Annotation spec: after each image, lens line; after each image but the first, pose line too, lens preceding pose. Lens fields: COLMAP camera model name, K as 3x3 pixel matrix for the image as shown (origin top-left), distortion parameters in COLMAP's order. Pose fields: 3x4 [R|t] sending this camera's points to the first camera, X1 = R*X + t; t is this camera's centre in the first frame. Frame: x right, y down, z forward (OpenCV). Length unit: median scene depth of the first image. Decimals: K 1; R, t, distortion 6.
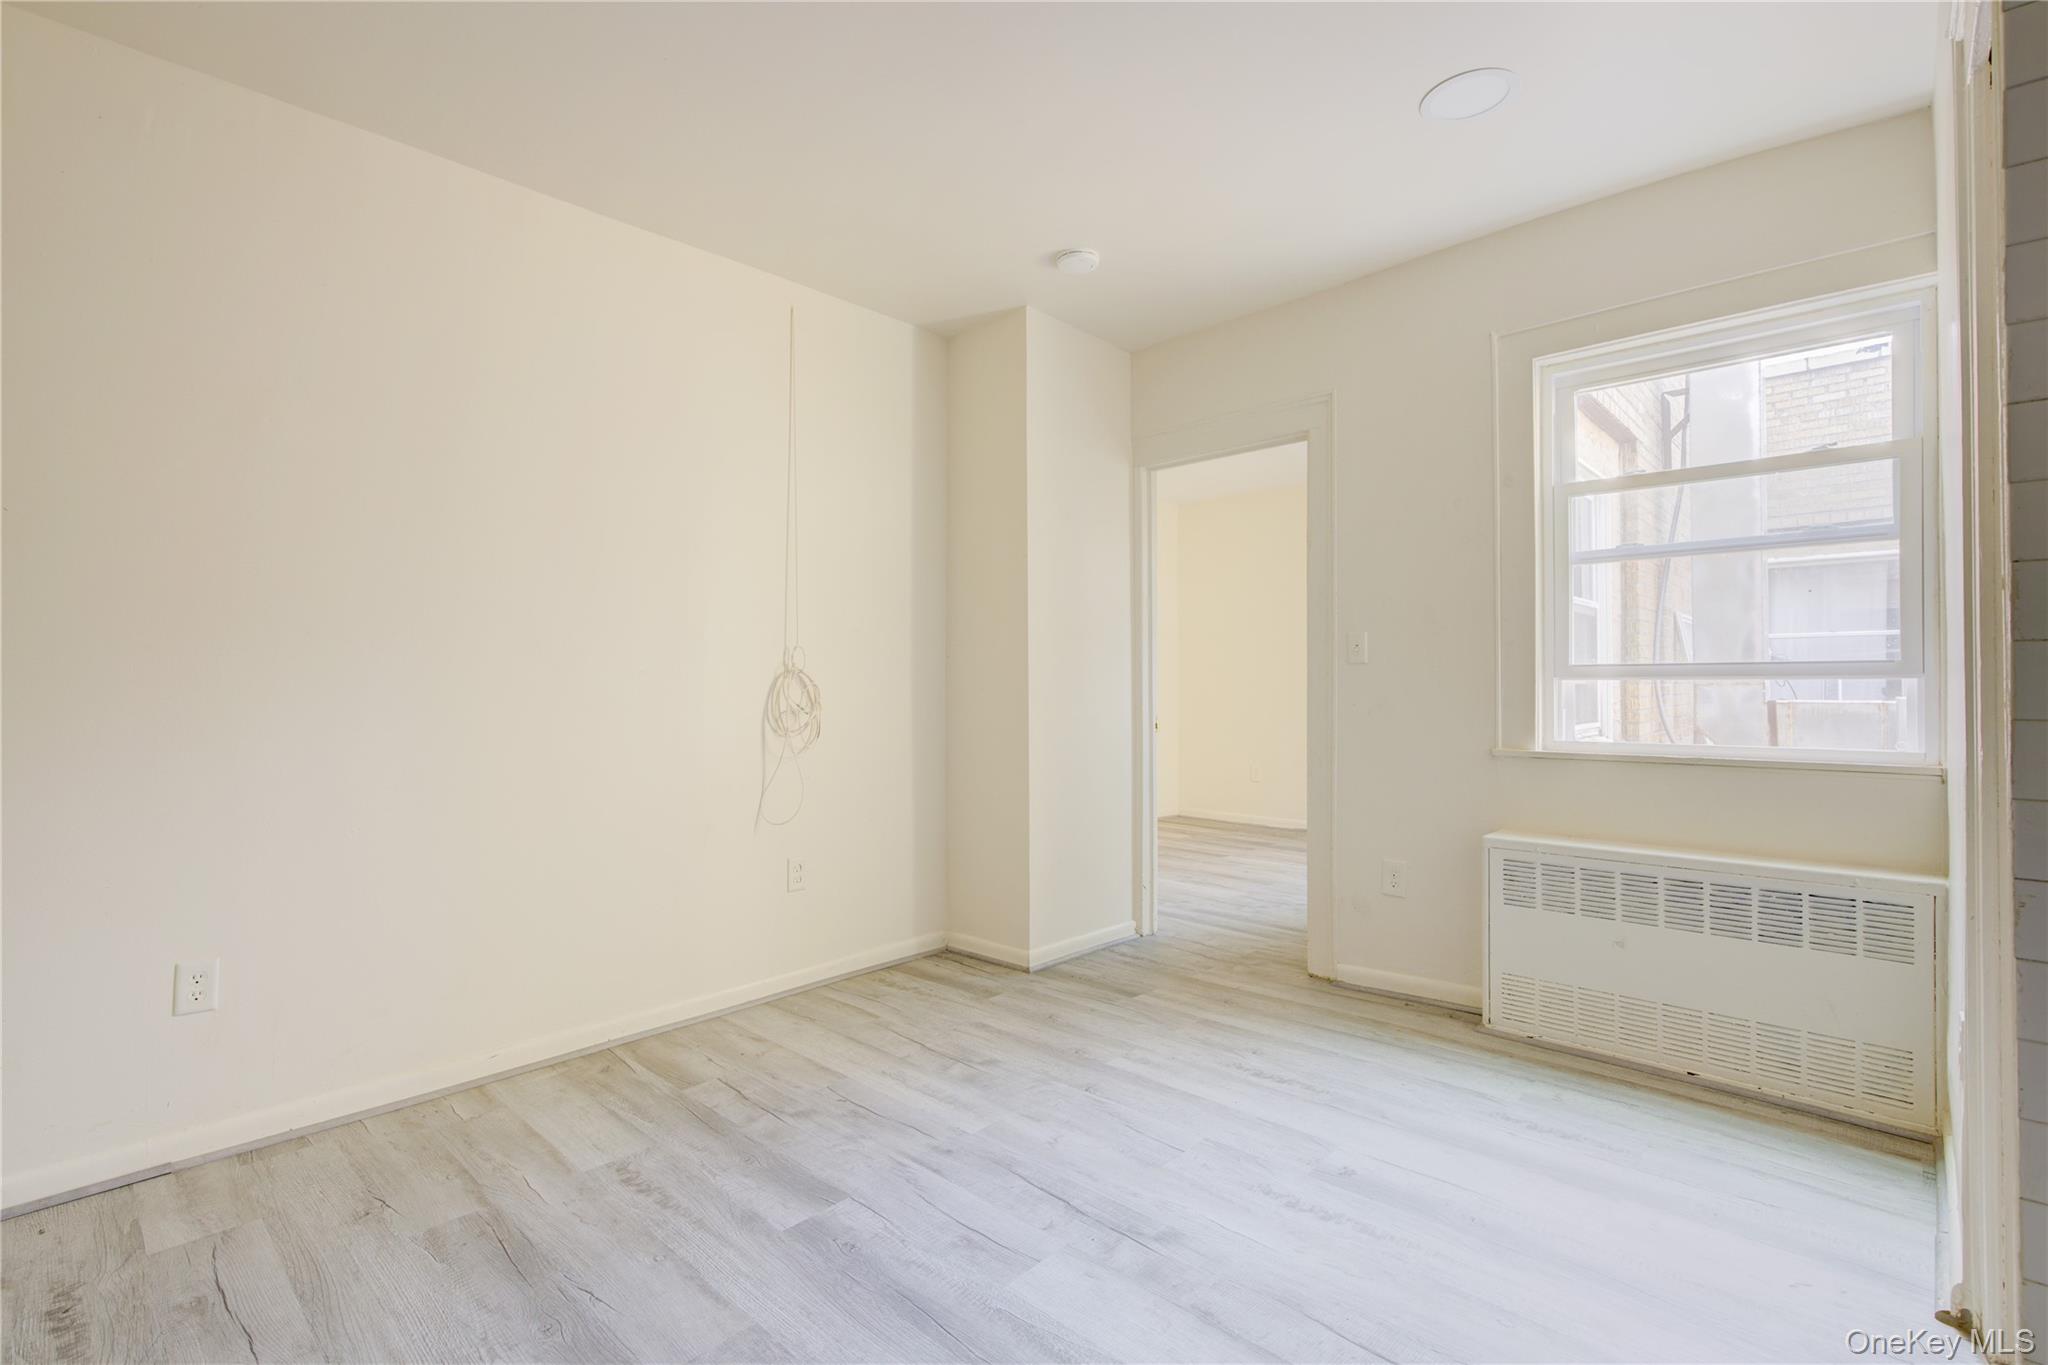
lens RADIAL K [[937.3, 0, 1002.0], [0, 937.3, 684.4], [0, 0, 1]] dist [-0.002628, 0.000000]
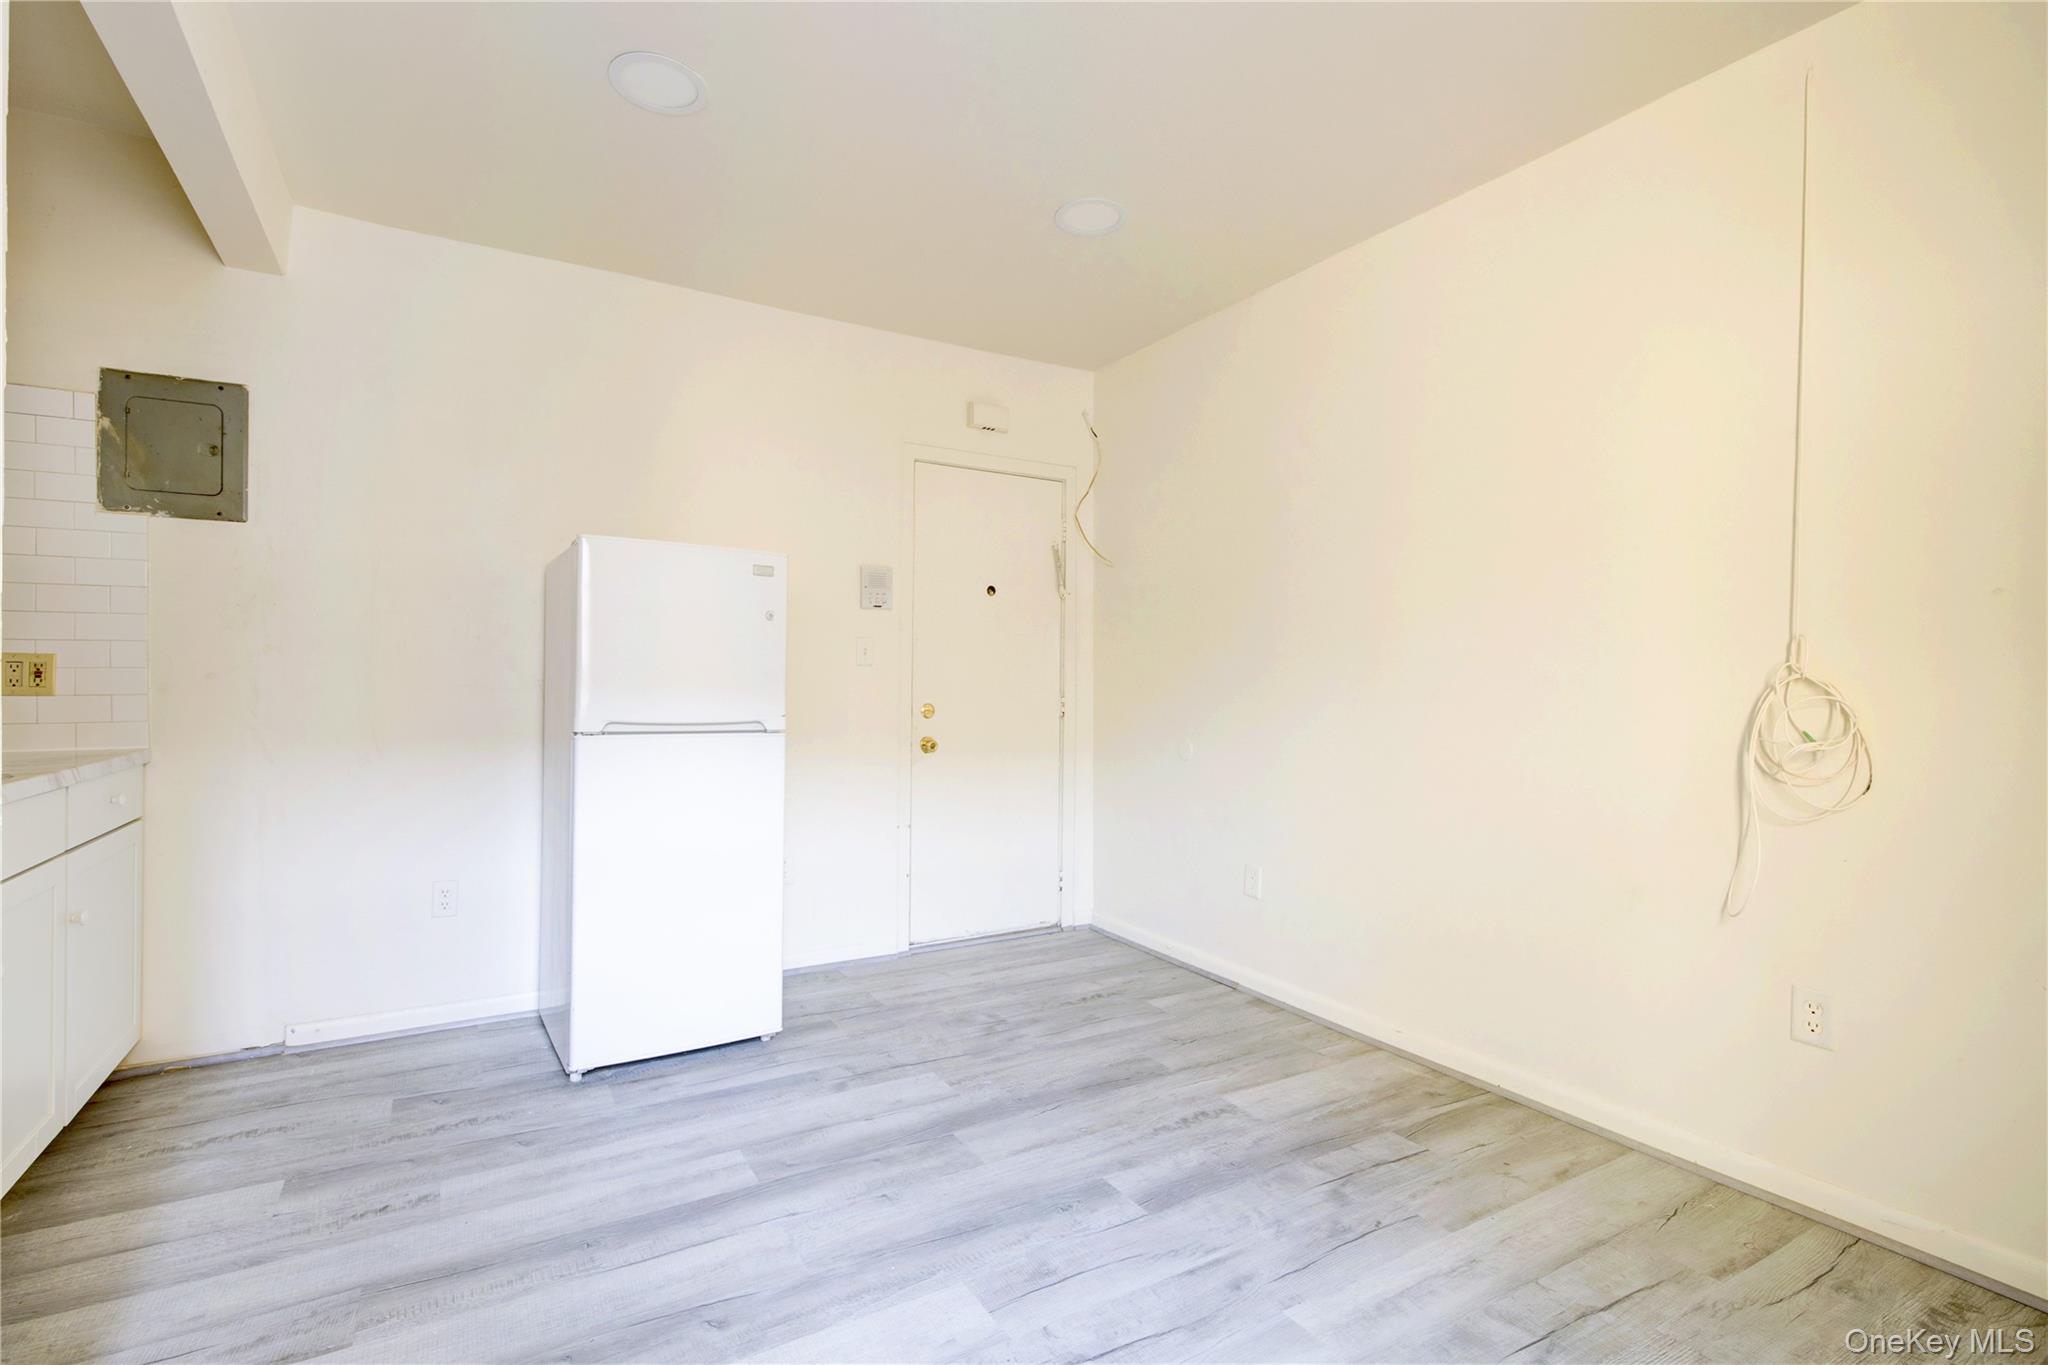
lens RADIAL K [[937.3, 0, 1002.0], [0, 937.3, 684.4], [0, 0, 1]] dist [-0.002628, 0.000000]
pose [[-0.278086, 0.006540, -0.960534, 0.600517], [-0.007651, 0.999930, 0.009023, -0.012298], [0.960526, 0.009858, -0.278016, 0.817105]]
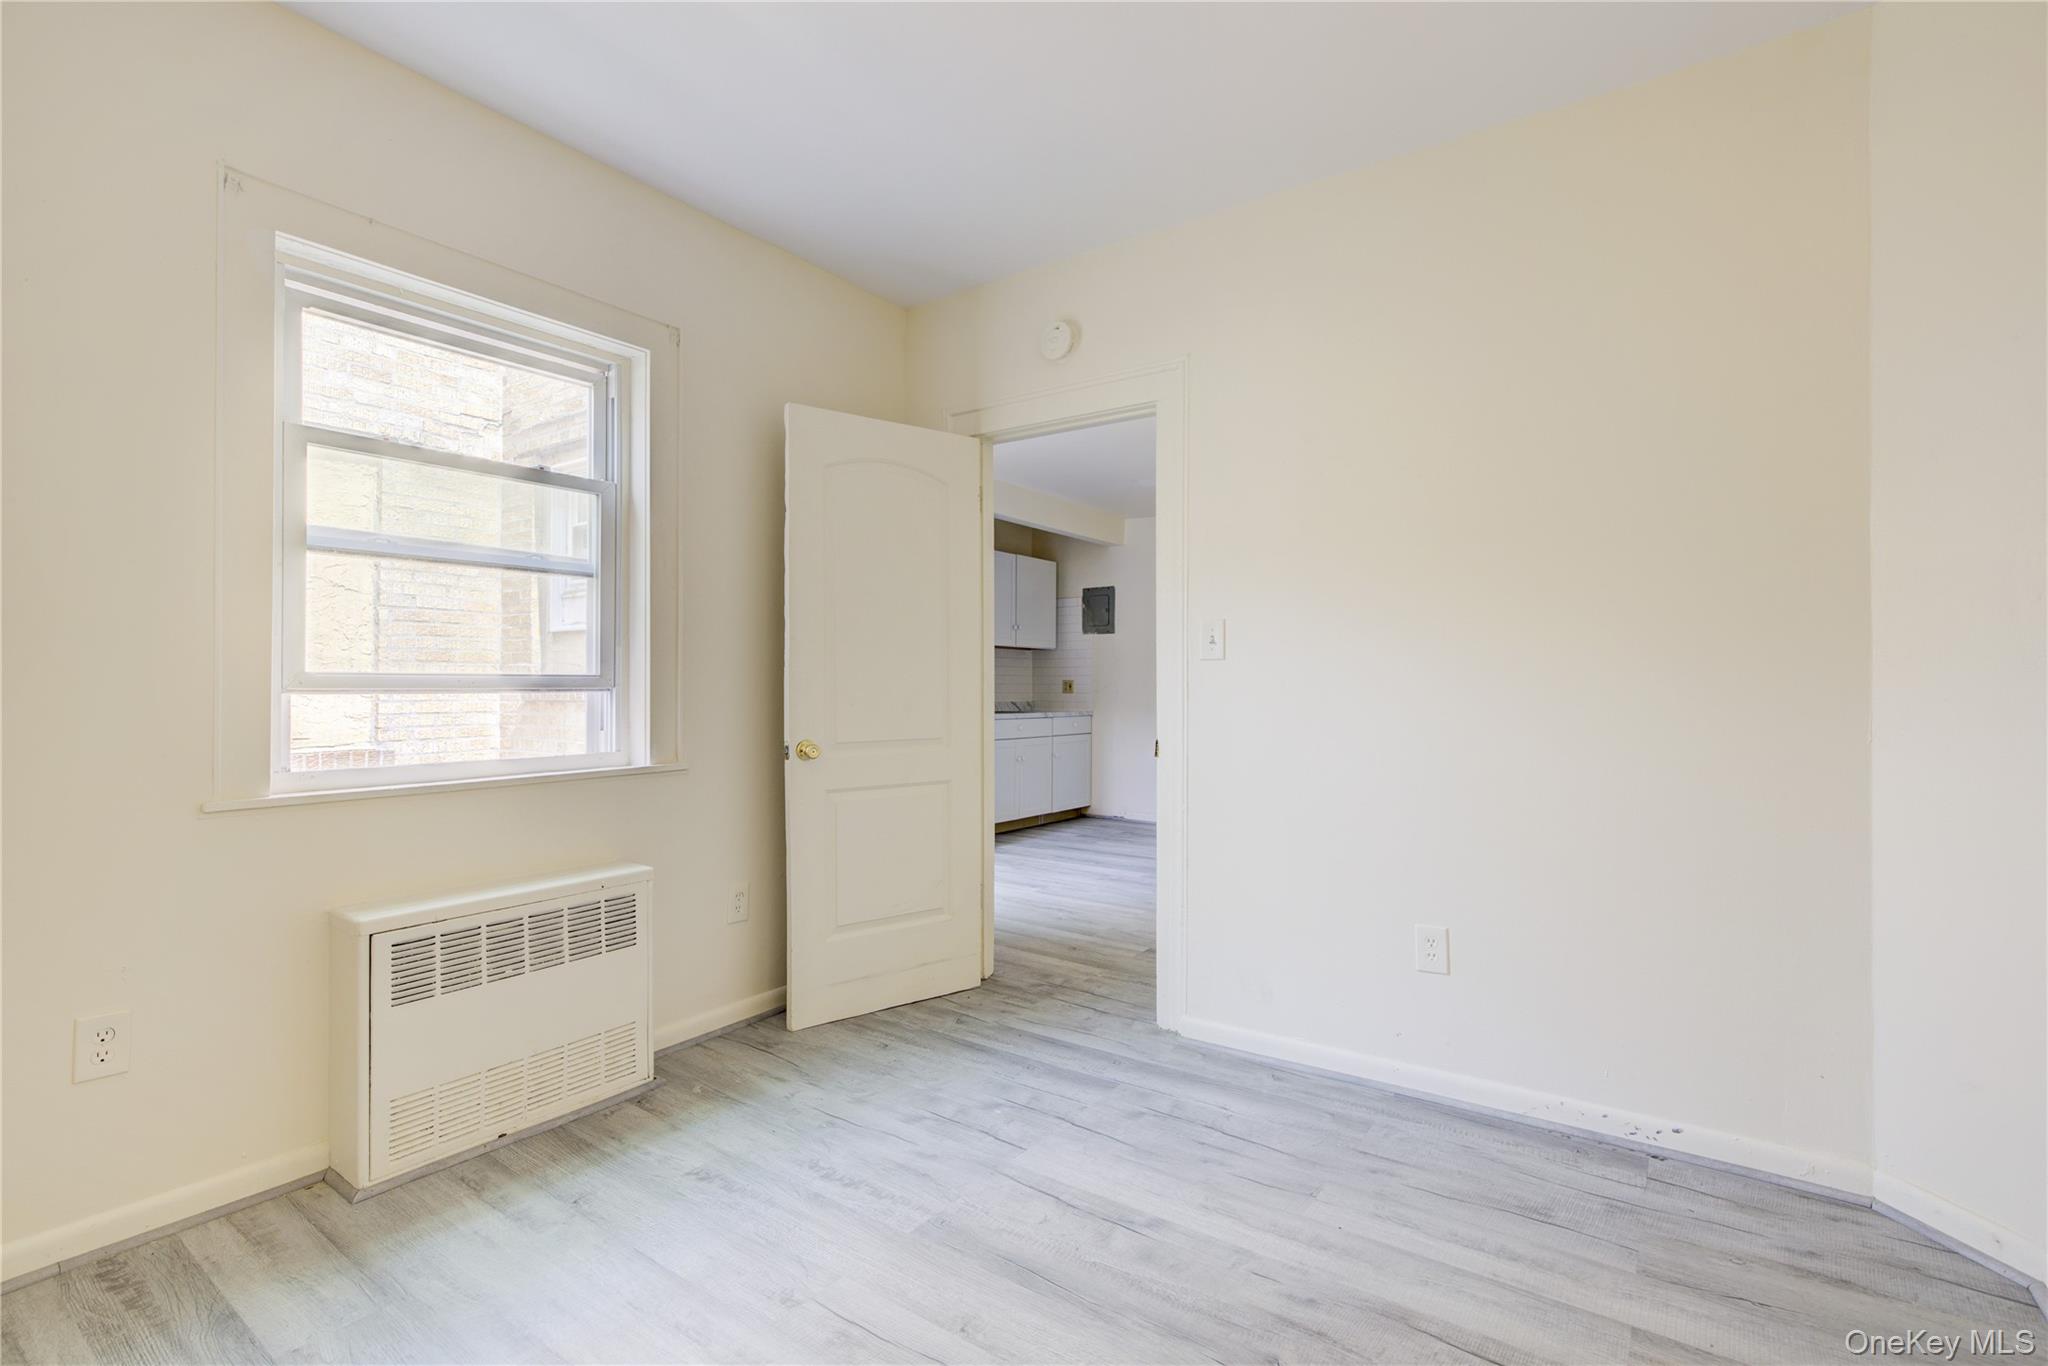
lens RADIAL K [[937.3, 0, 1002.0], [0, 937.3, 684.9], [0, 0, 1]] dist [-0.002628, 0.000000]
pose [[-0.992057, 0.001642, -0.125781, 0.572749], [0.001544, 0.999998, 0.000878, -0.014492], [0.125782, 0.000676, -0.992058, 2.597154]]
